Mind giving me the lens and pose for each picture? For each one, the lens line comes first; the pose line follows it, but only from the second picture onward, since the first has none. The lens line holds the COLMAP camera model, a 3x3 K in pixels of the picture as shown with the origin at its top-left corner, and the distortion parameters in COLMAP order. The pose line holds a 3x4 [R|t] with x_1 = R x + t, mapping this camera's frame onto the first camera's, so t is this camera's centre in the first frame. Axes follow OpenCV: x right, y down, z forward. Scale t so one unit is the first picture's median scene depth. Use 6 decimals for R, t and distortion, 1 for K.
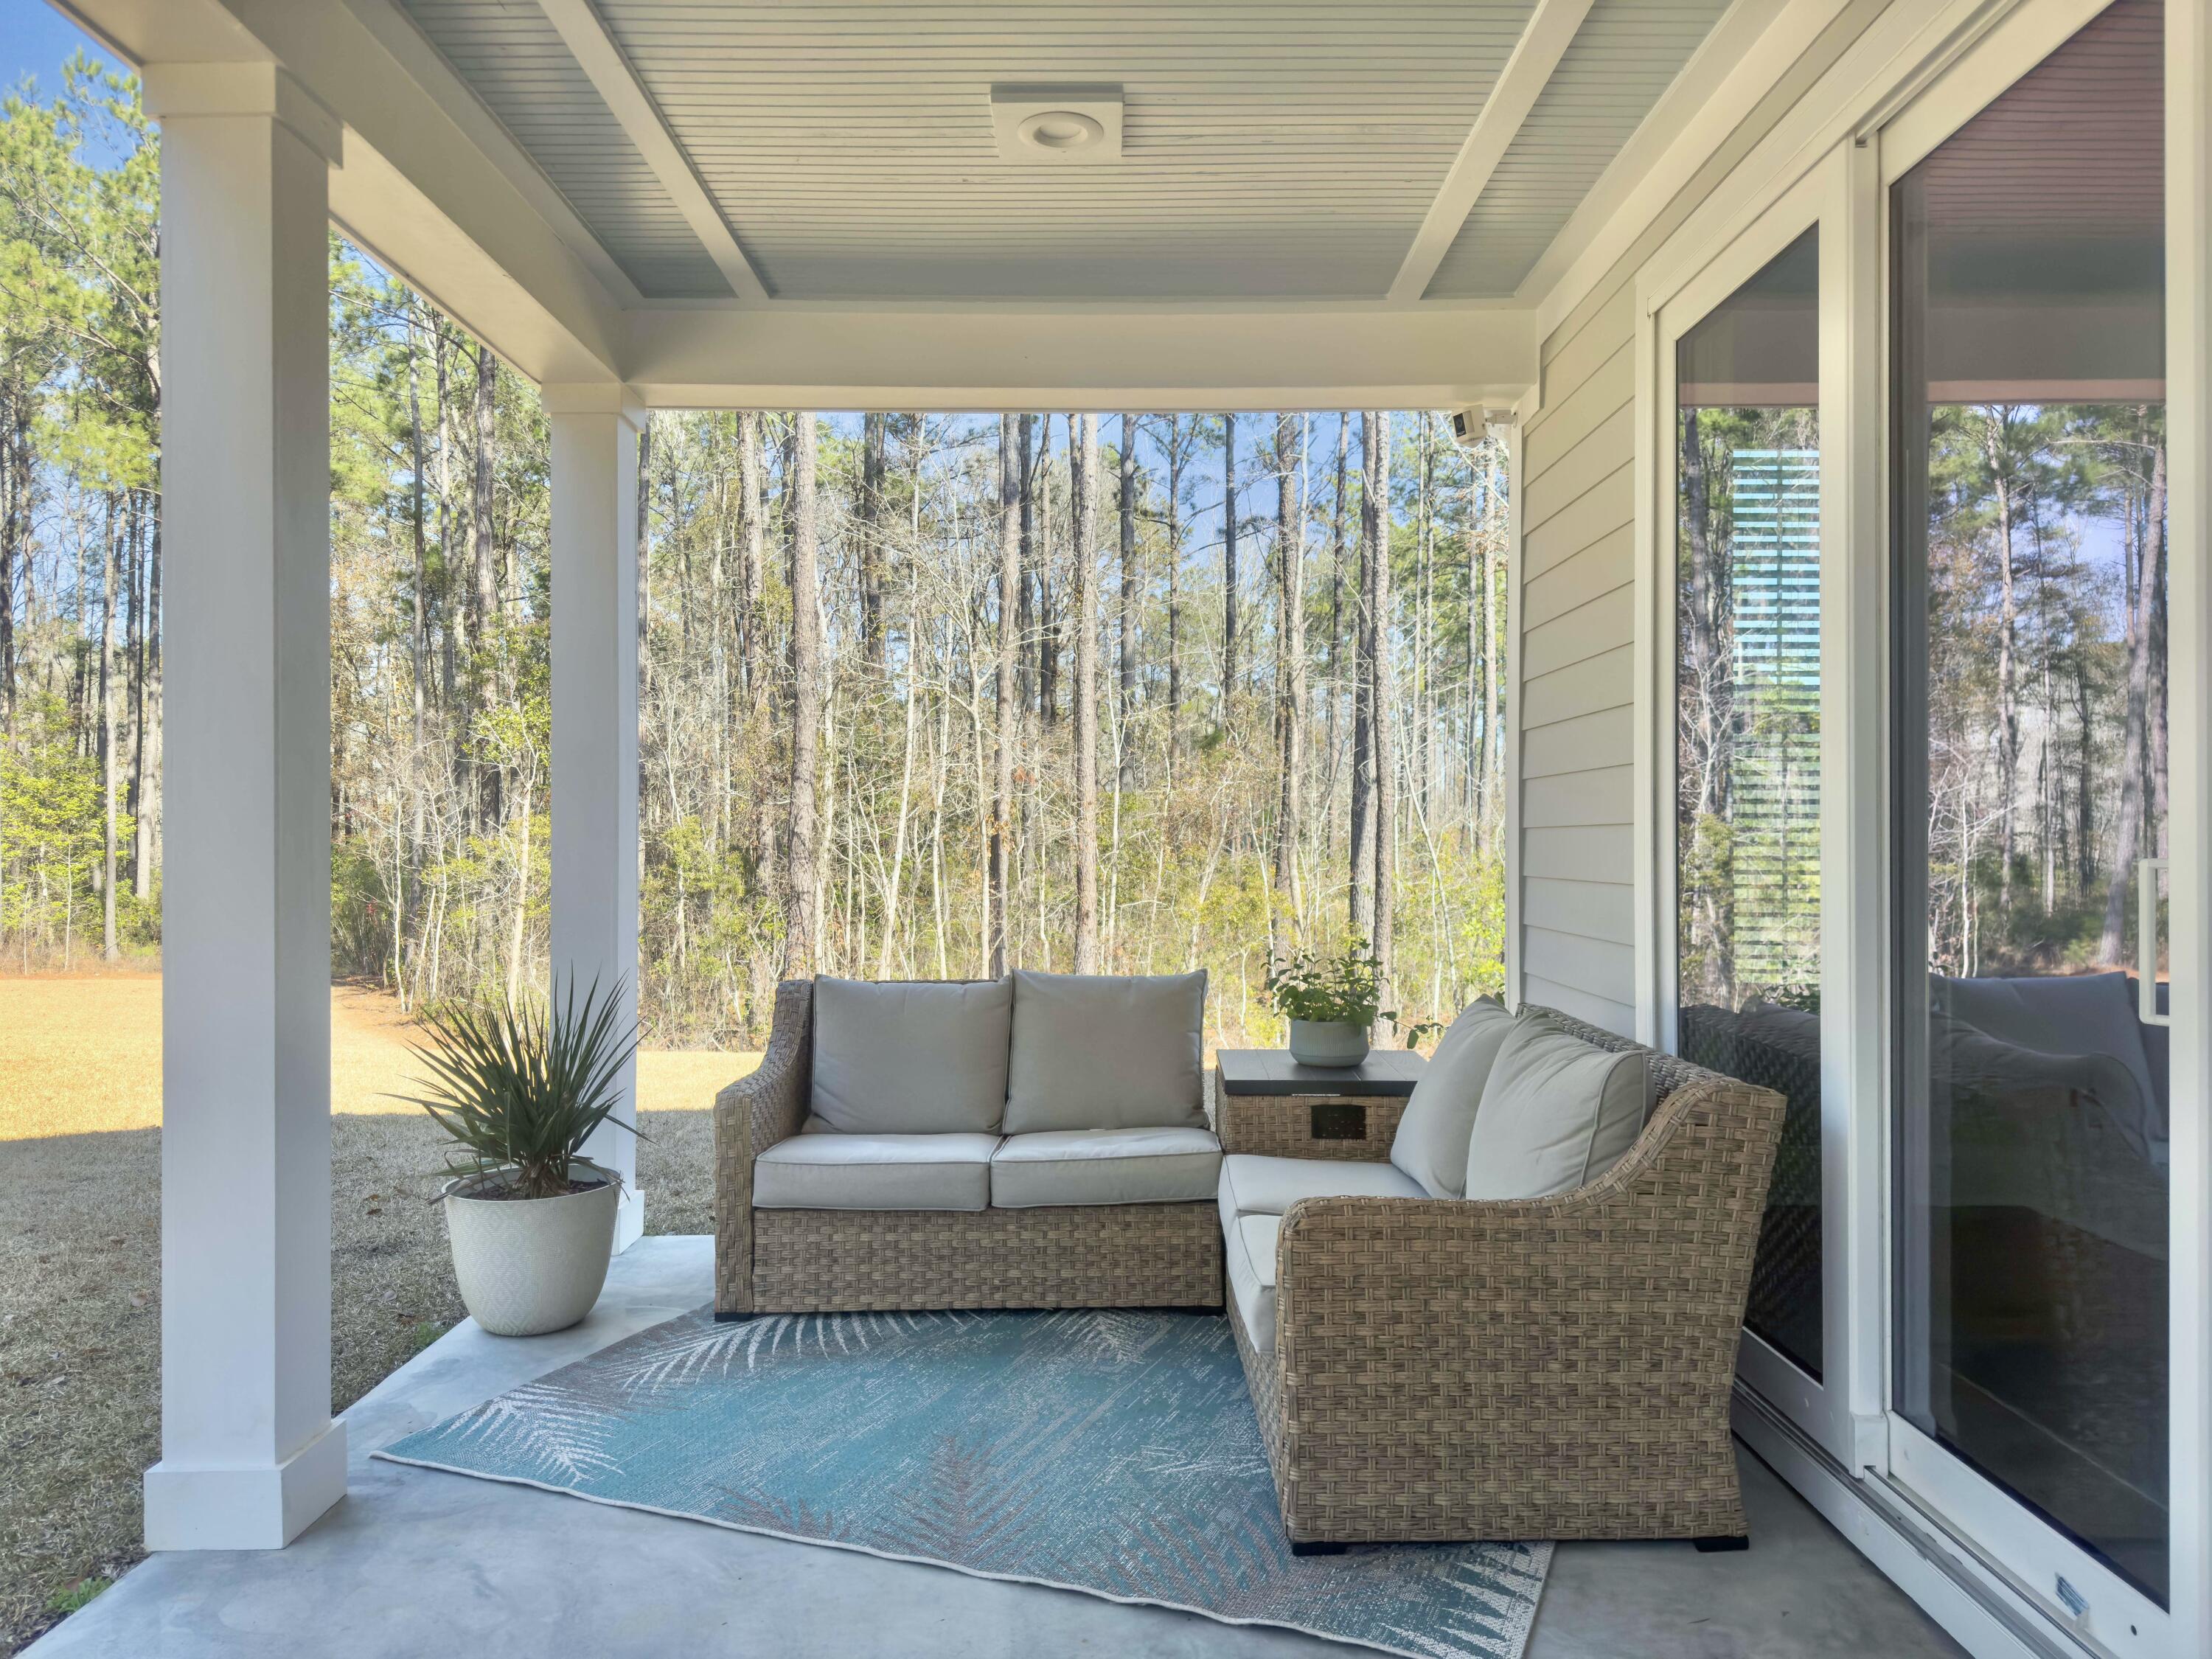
lens RADIAL K [[1557.4, 0, 1106.0], [0, 1557.4, 829.5], [0, 0, 1]] dist [0.003567, 0.002444]
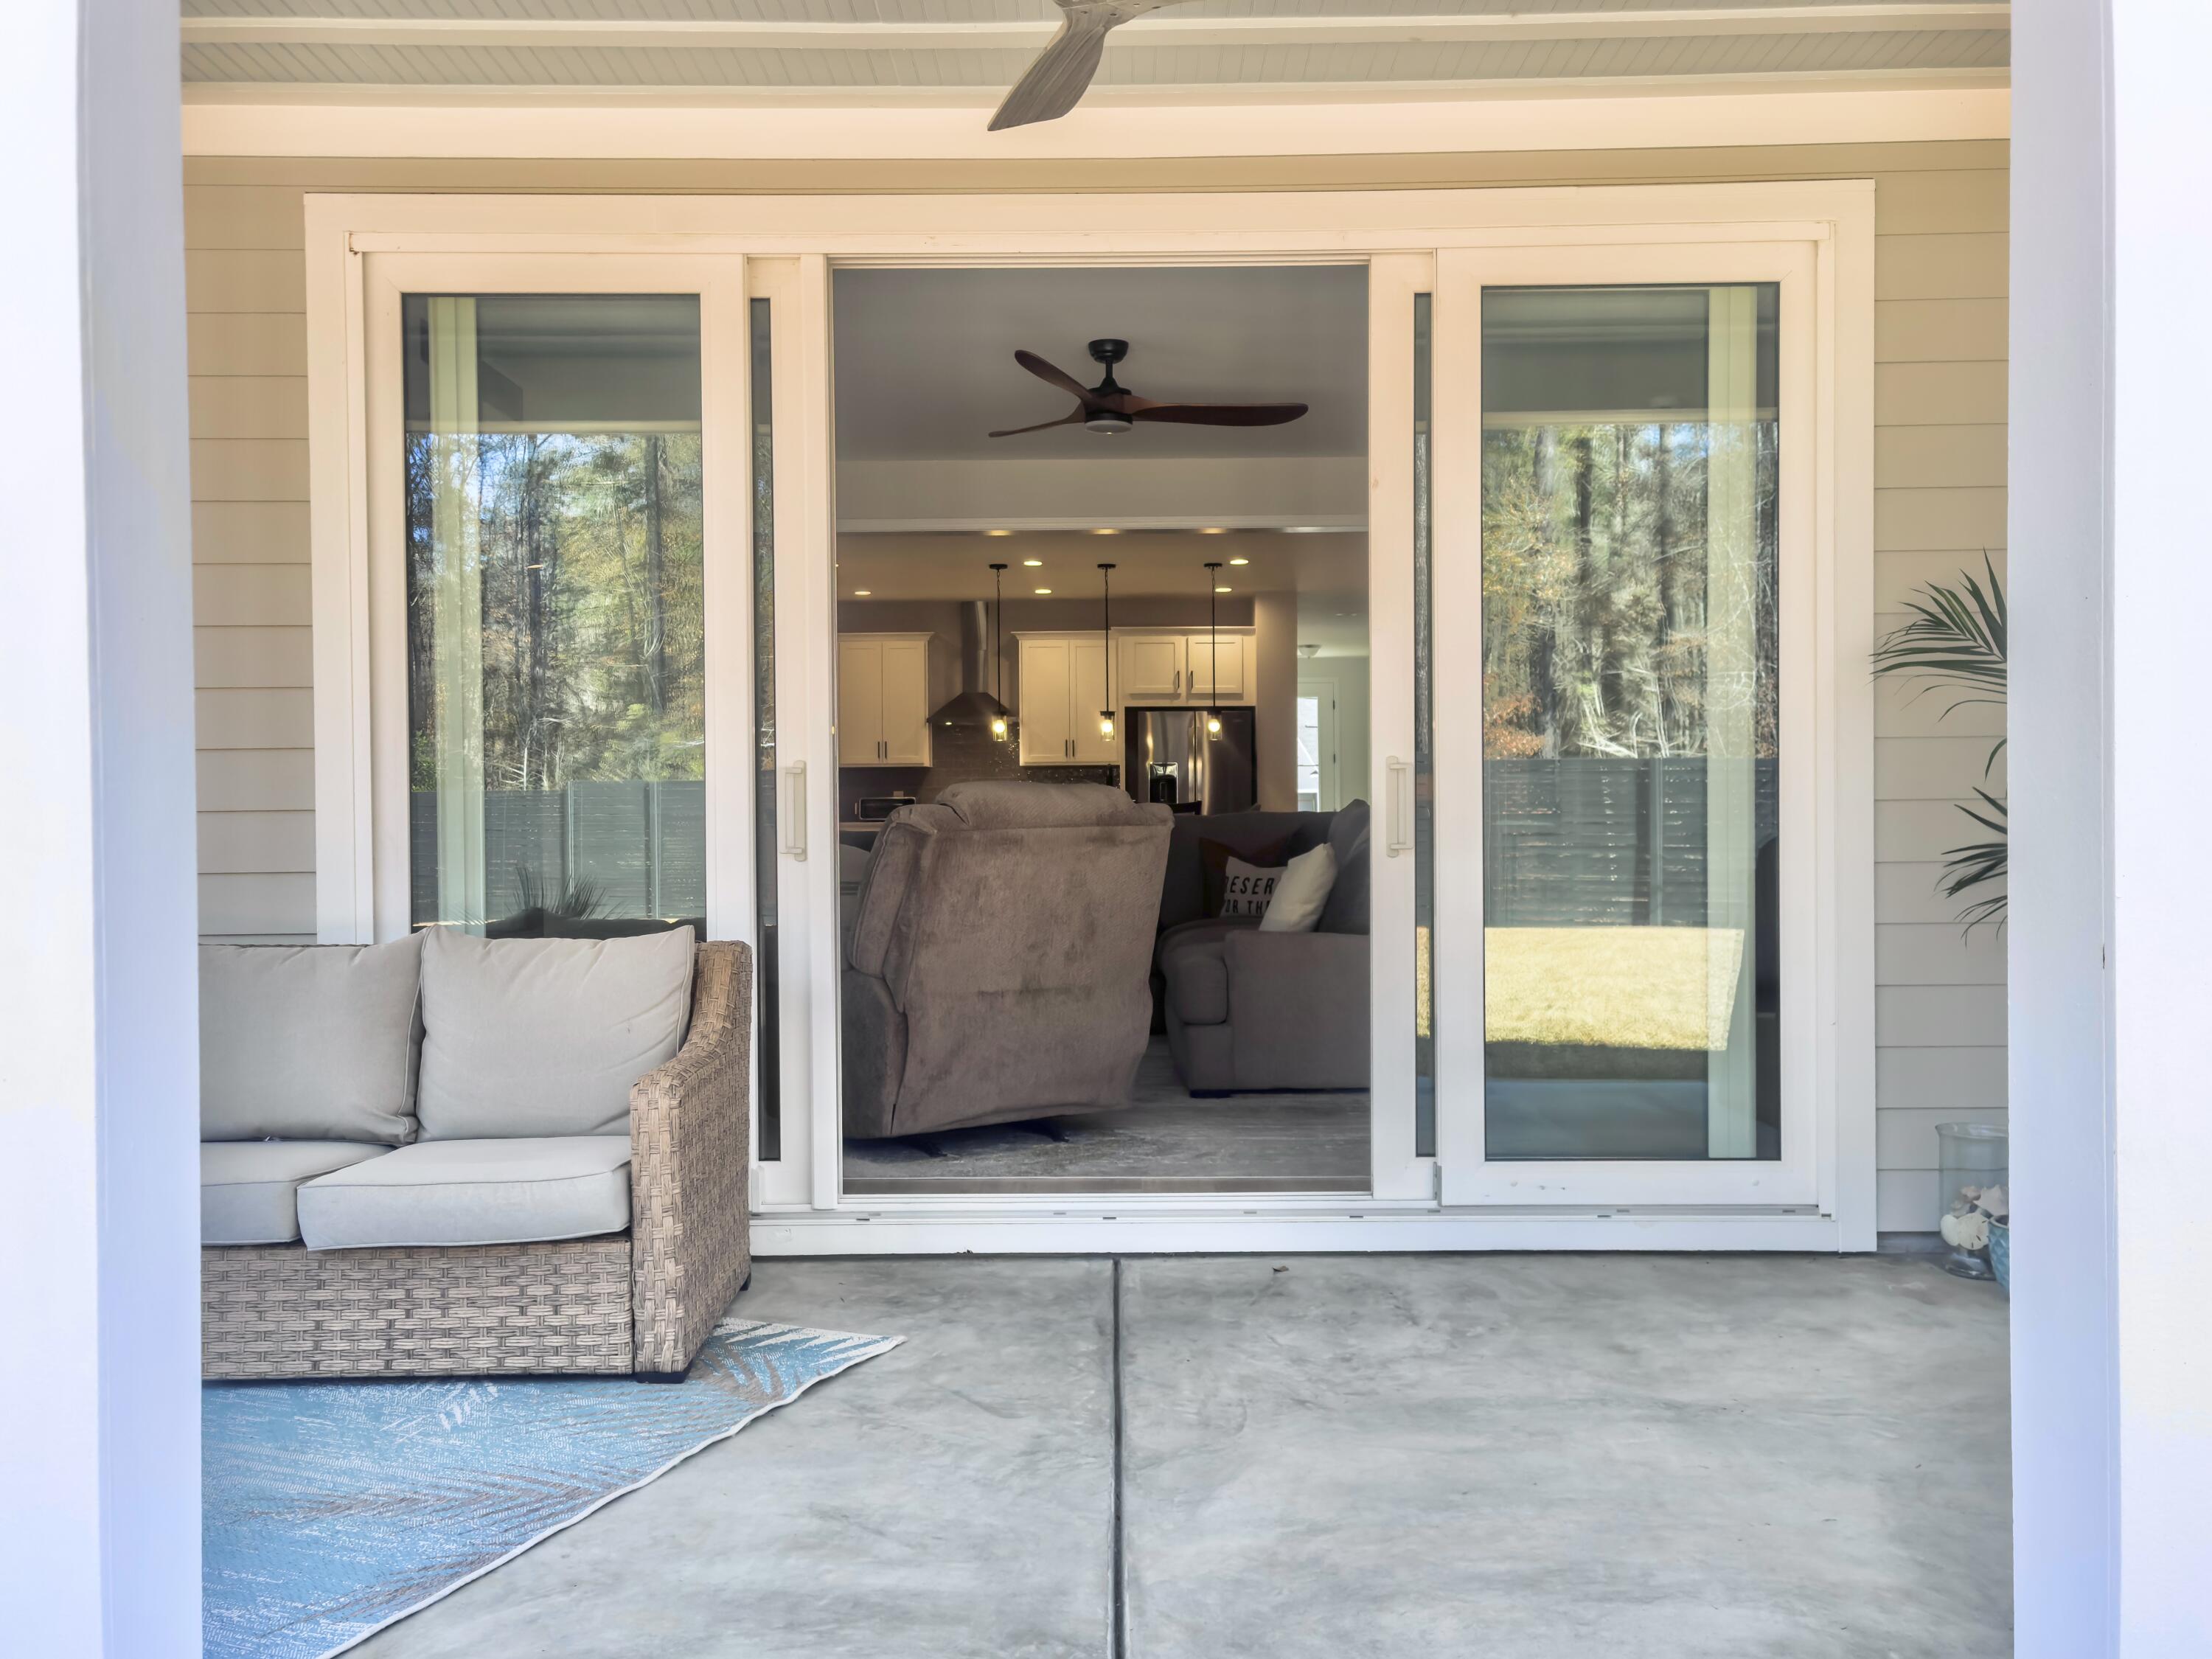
lens RADIAL K [[1935.8, 0, 1106.0], [0, 1935.8, 829.5], [0, 0, 1]] dist [-0.001839, -0.001520]
pose [[0.005748, -0.018020, 0.999821, -1.319554], [0.004369, 0.999829, 0.017995, 0.035873], [-0.999974, 0.004265, 0.005826, 0.693826]]
